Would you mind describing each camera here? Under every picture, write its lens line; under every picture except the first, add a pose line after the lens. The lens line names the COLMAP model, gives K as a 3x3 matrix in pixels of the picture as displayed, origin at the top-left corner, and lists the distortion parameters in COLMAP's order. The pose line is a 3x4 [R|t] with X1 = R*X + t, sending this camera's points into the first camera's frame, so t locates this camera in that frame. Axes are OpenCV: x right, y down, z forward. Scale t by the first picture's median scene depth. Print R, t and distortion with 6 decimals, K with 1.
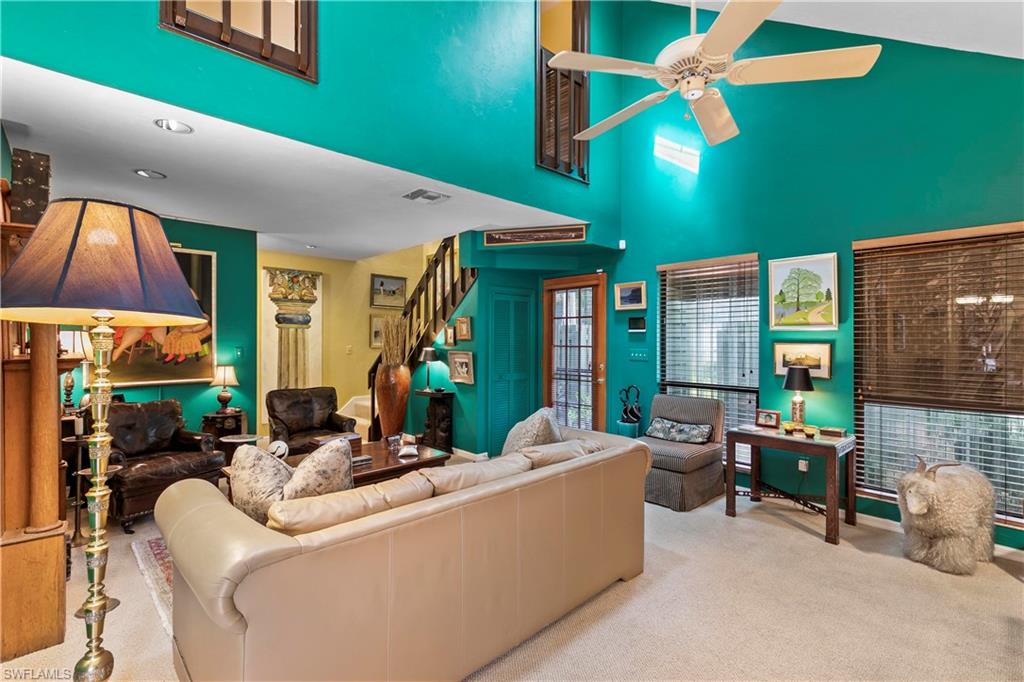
lens RADIAL K [[467.1, 0, 512.4], [0, 467.1, 336.5], [0, 0, 1]] dist [-0.000916, -0.000568]
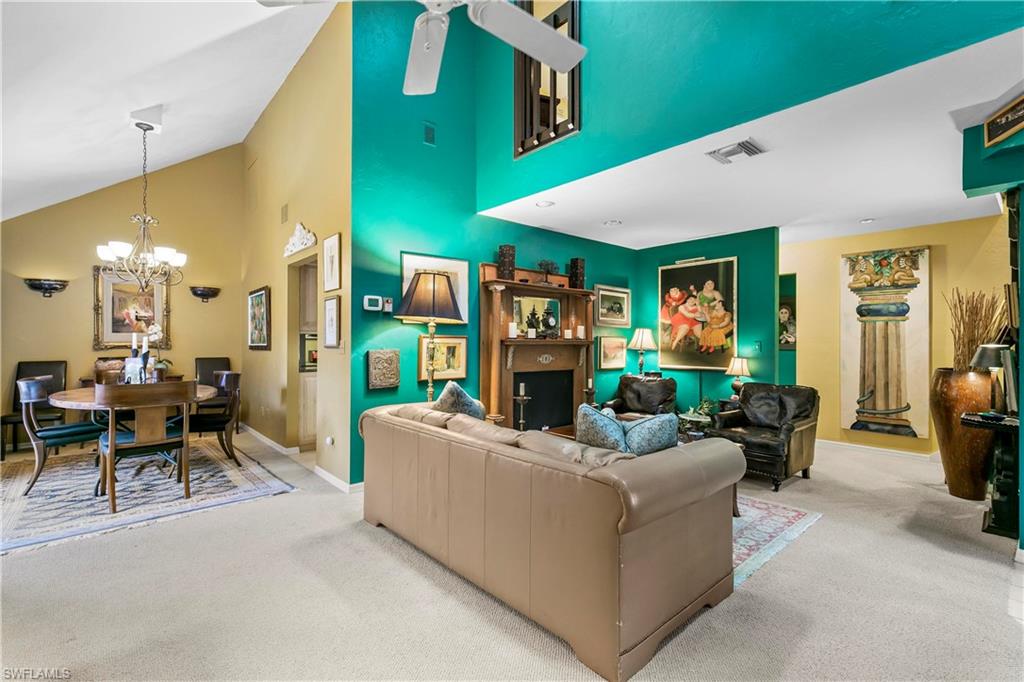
lens RADIAL K [[467.1, 0, 511.3], [0, 467.1, 342.5], [0, 0, 1]] dist [-0.000916, -0.000568]
pose [[-0.052089, 0.002260, -0.998640, 0.399228], [-0.001376, 0.999996, 0.002335, 0.019080], [0.998641, 0.001496, -0.052086, 0.394496]]
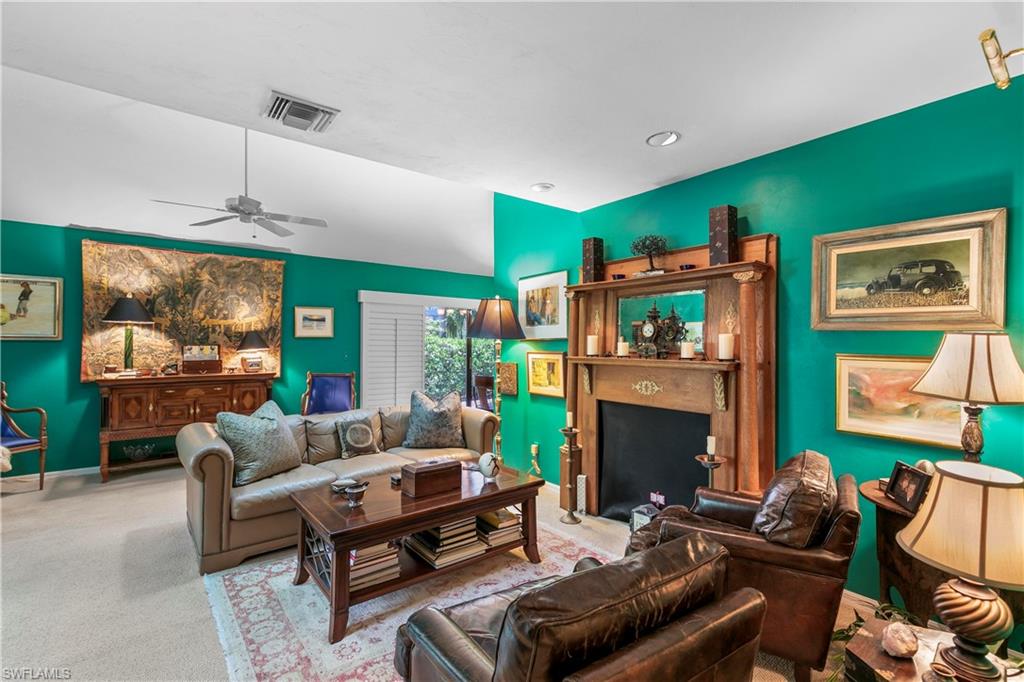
lens RADIAL K [[467.1, 0, 511.0], [0, 467.1, 343.2], [0, 0, 1]] dist [-0.000916, -0.000568]
pose [[-0.993994, 0.000410, 0.109437, -0.276694], [0.000149, 0.999997, -0.002387, 0.001140], [-0.109437, -0.002356, -0.993991, 0.923491]]
